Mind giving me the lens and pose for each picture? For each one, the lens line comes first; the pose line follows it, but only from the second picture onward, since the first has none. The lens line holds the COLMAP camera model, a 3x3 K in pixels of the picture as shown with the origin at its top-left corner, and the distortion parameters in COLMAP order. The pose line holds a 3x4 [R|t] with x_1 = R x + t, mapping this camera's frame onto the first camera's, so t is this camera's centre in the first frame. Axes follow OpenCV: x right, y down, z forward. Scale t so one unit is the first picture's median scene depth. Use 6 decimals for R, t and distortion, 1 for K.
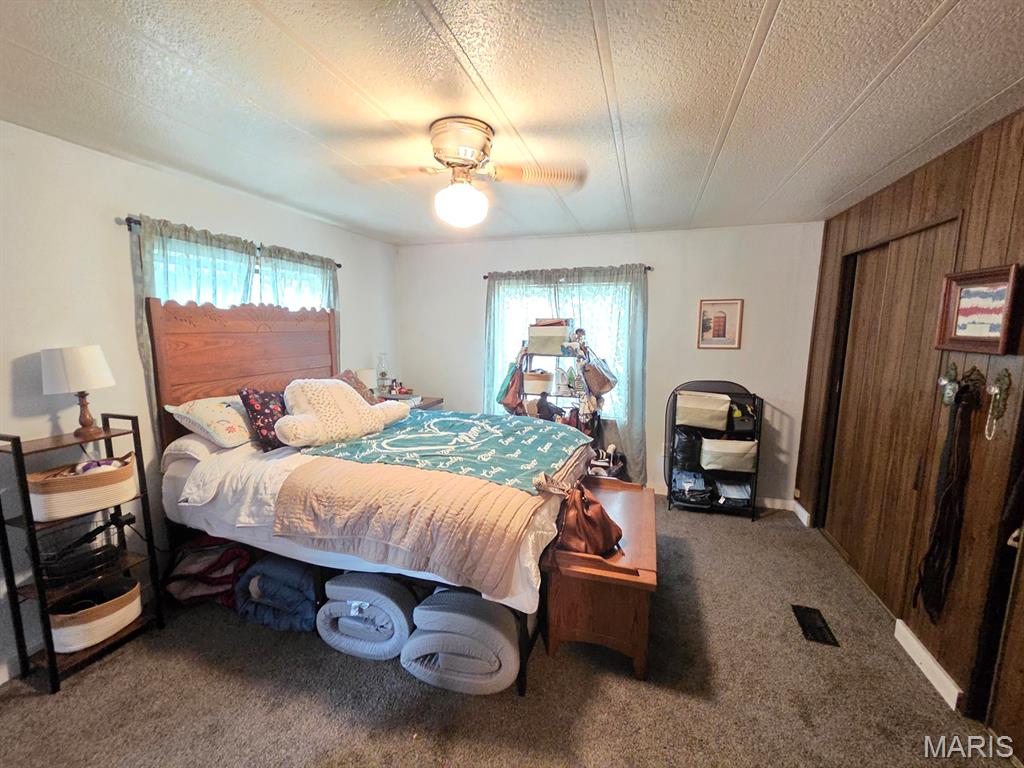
lens RADIAL K [[420.8, 0, 506.5], [0, 420.8, 384.4], [0, 0, 1]] dist [0.002365, 0.000558]
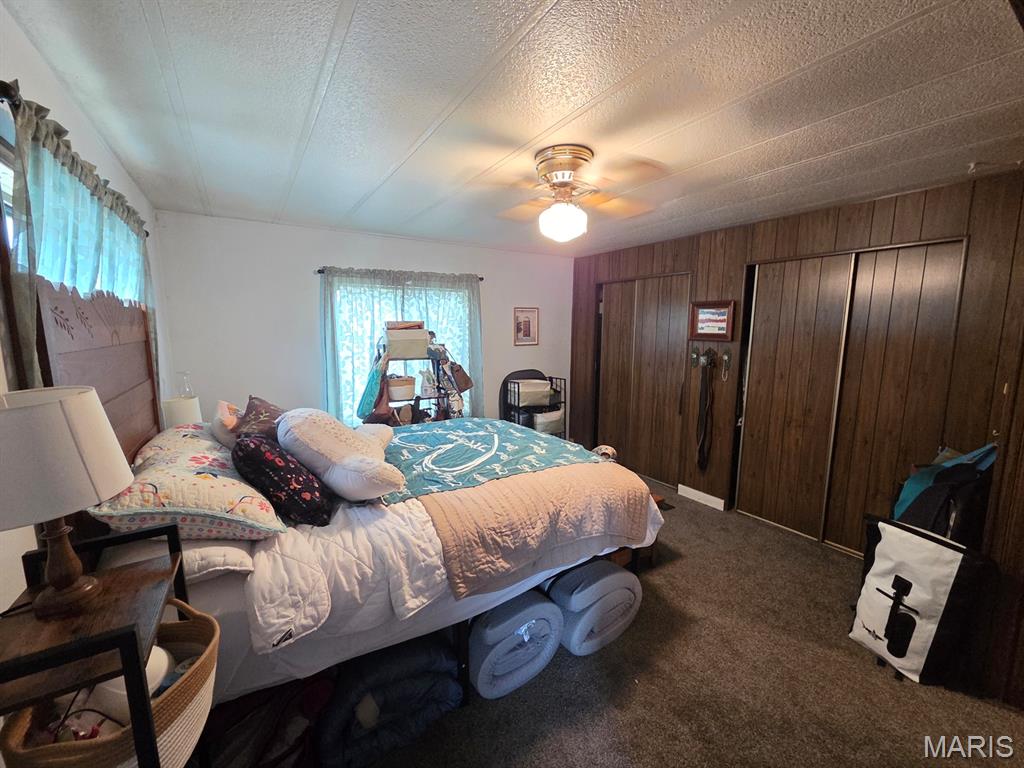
lens RADIAL K [[420.8, 0, 507.9], [0, 420.8, 386.5], [0, 0, 1]] dist [0.002365, 0.000558]
pose [[0.635169, -0.112969, 0.764067, -0.892088], [0.109816, 0.992405, 0.055439, -0.060228], [-0.764526, 0.048694, 0.642751, 0.343379]]
